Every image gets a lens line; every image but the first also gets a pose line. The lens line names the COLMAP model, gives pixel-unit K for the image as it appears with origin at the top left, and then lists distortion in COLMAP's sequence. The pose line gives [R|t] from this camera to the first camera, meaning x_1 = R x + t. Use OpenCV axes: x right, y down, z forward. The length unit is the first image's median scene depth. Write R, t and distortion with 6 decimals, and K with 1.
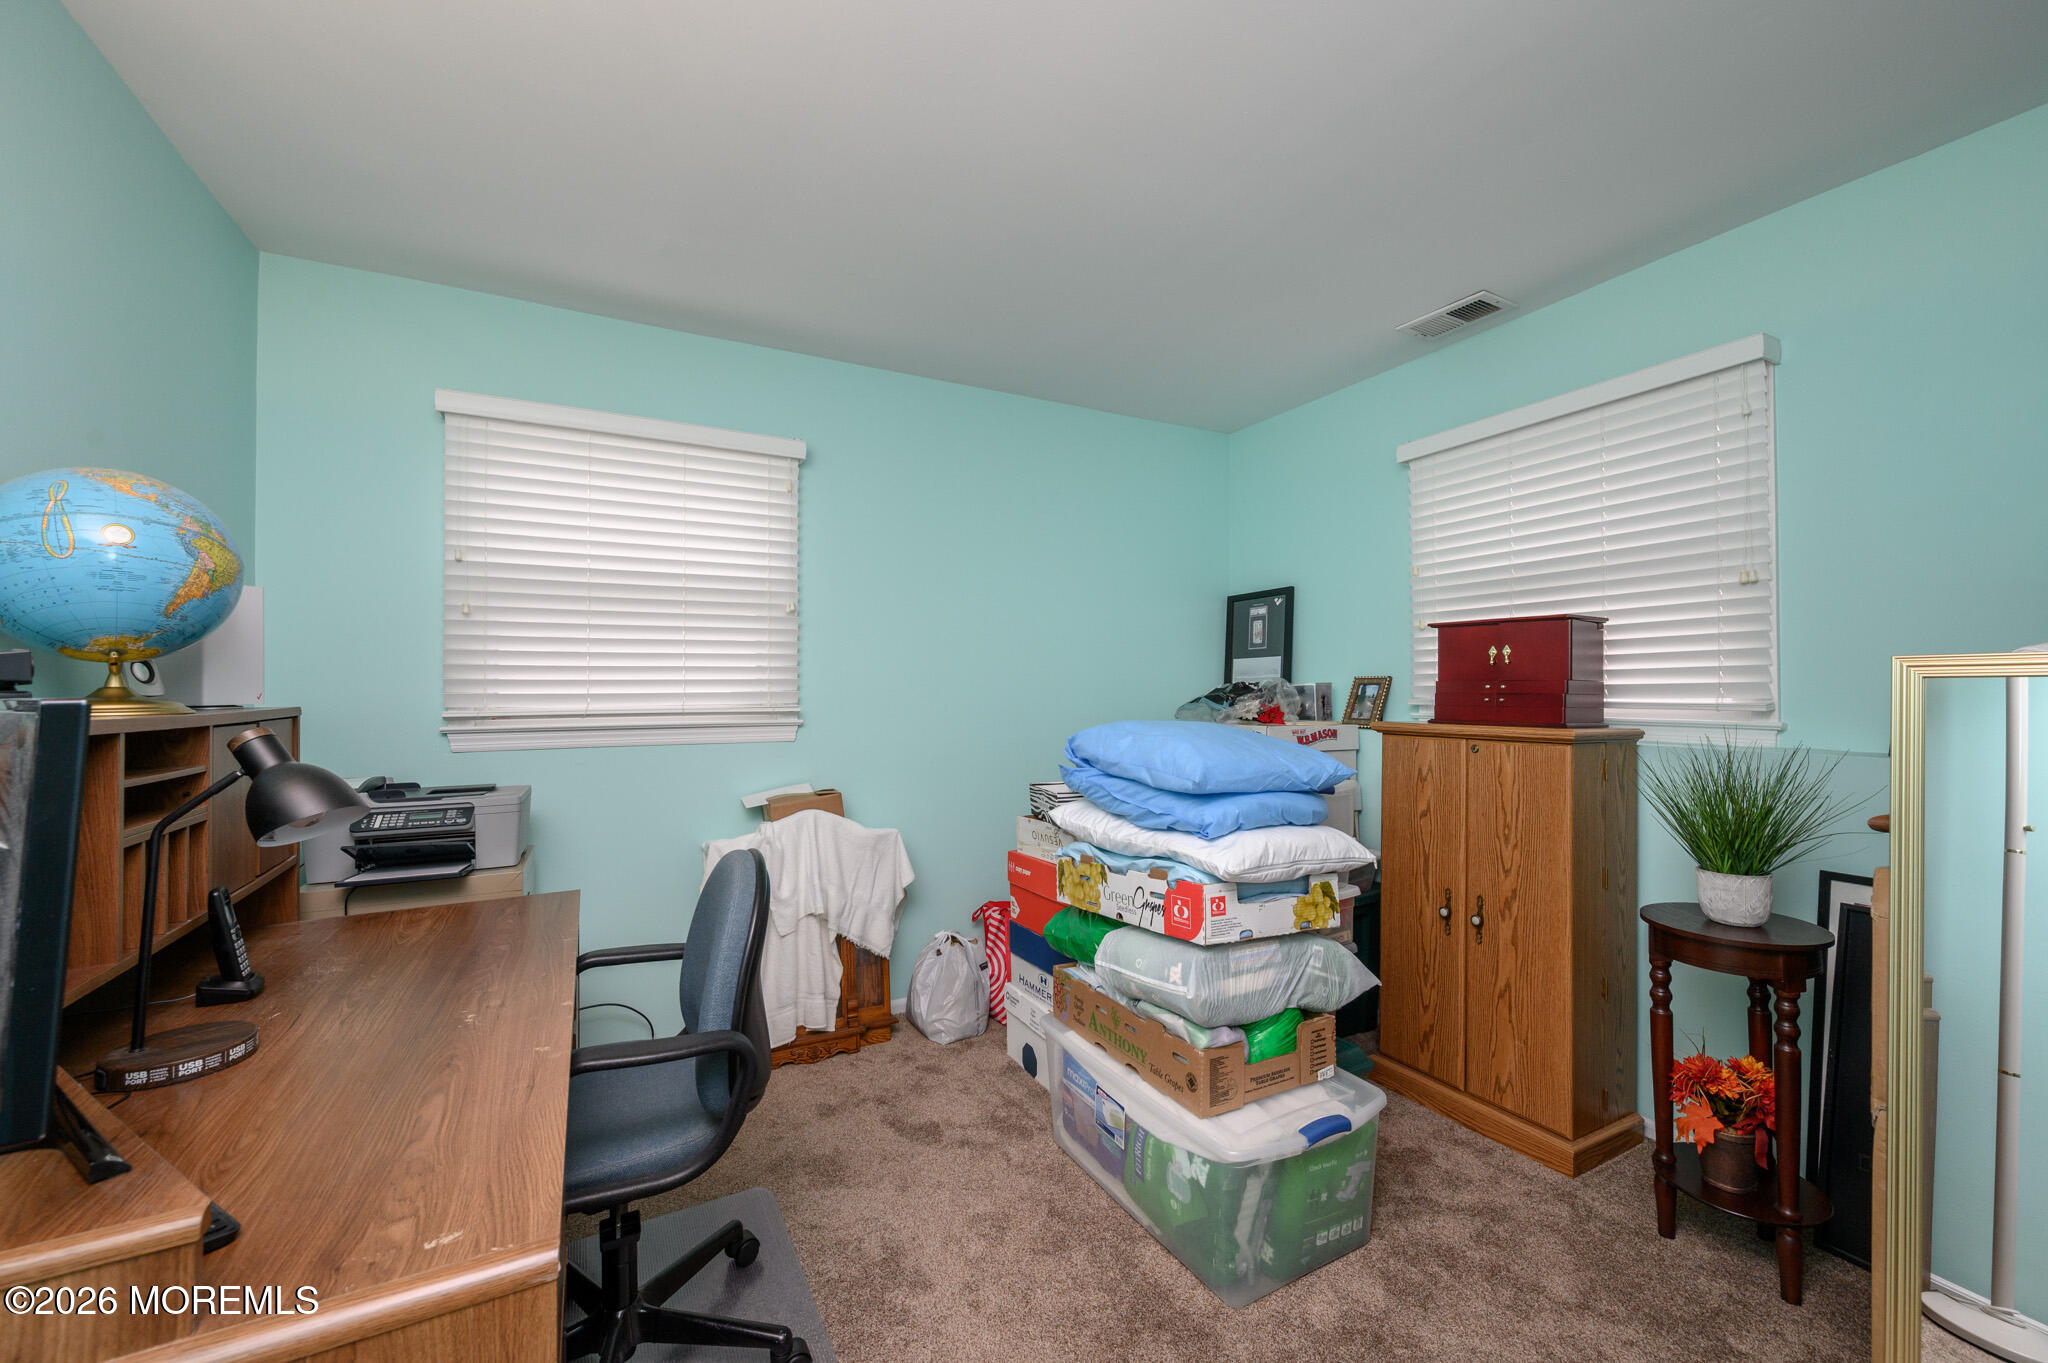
lens RADIAL K [[805.3, 0, 1019.7], [0, 805.3, 691.5], [0, 0, 1]] dist [0.000566, 0.000066]
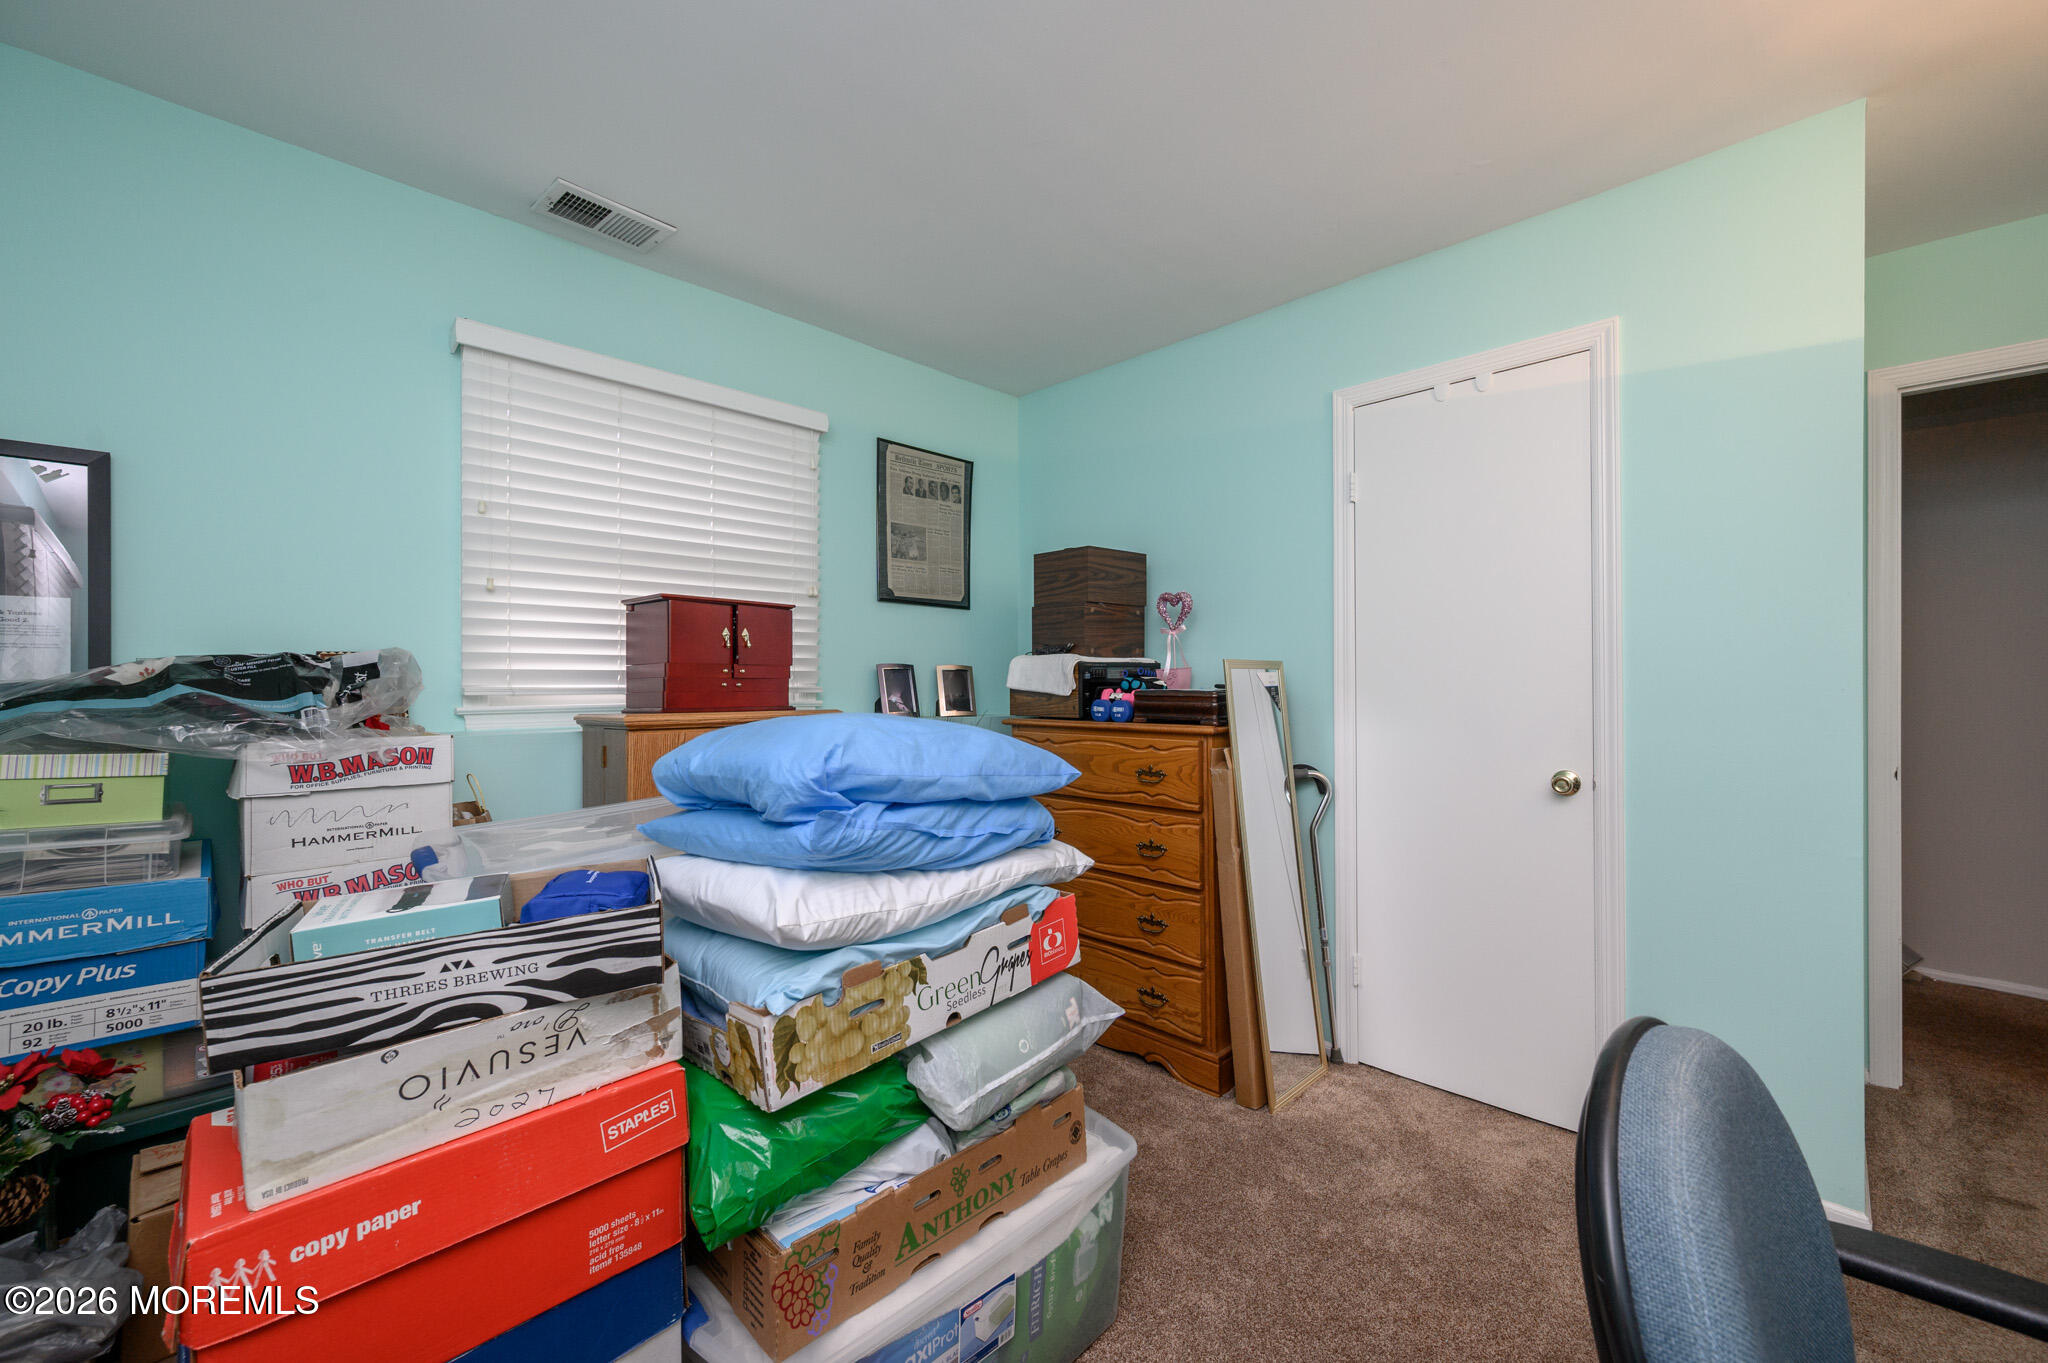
lens RADIAL K [[805.3, 0, 1020.5], [0, 805.3, 673.6], [0, 0, 1]] dist [0.000566, 0.000066]
pose [[-0.301221, 0.012509, 0.953472, -0.502577], [-0.000719, 0.999911, -0.013345, 0.014096], [-0.953554, -0.004705, -0.301185, 1.136882]]
